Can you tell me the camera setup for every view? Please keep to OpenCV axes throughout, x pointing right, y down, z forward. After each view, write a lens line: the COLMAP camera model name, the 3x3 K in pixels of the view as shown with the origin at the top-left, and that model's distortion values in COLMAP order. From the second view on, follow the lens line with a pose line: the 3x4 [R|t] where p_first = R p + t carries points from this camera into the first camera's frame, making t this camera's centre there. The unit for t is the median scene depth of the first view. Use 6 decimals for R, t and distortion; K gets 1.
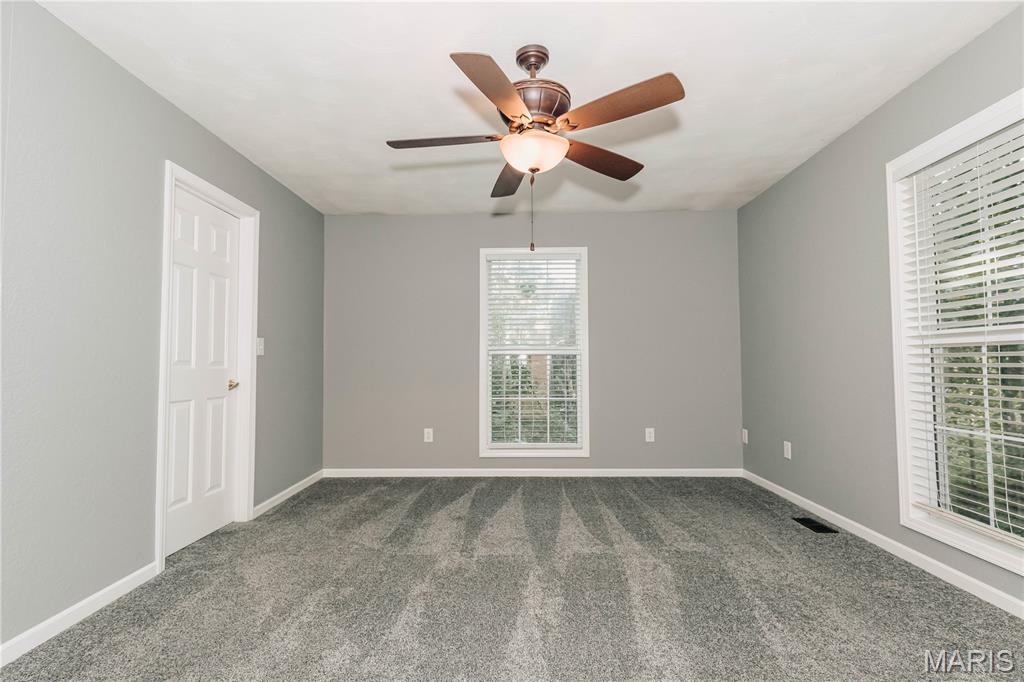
lens RADIAL K [[469.6, 0, 514.6], [0, 469.6, 346.1], [0, 0, 1]] dist [0.010373, -0.002781]
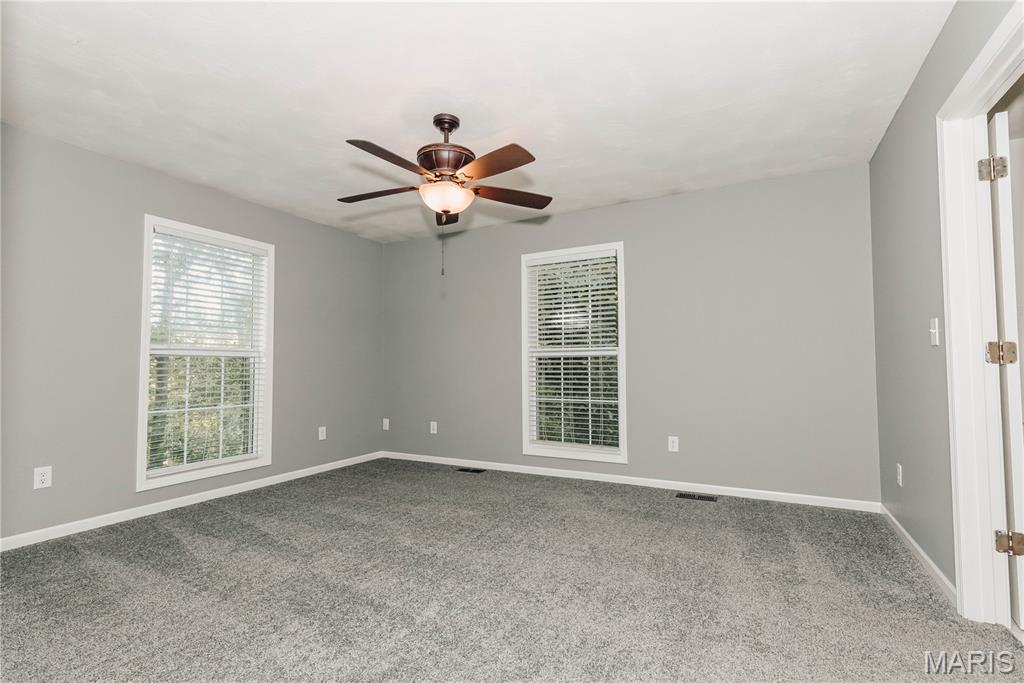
lens RADIAL K [[469.6, 0, 511.9], [0, 469.6, 344.5], [0, 0, 1]] dist [0.010373, -0.002781]
pose [[0.454460, 0.039938, 0.889872, -0.791694], [-0.028452, 0.999135, -0.030311, 0.011642], [-0.890313, -0.011543, 0.455203, 0.209854]]
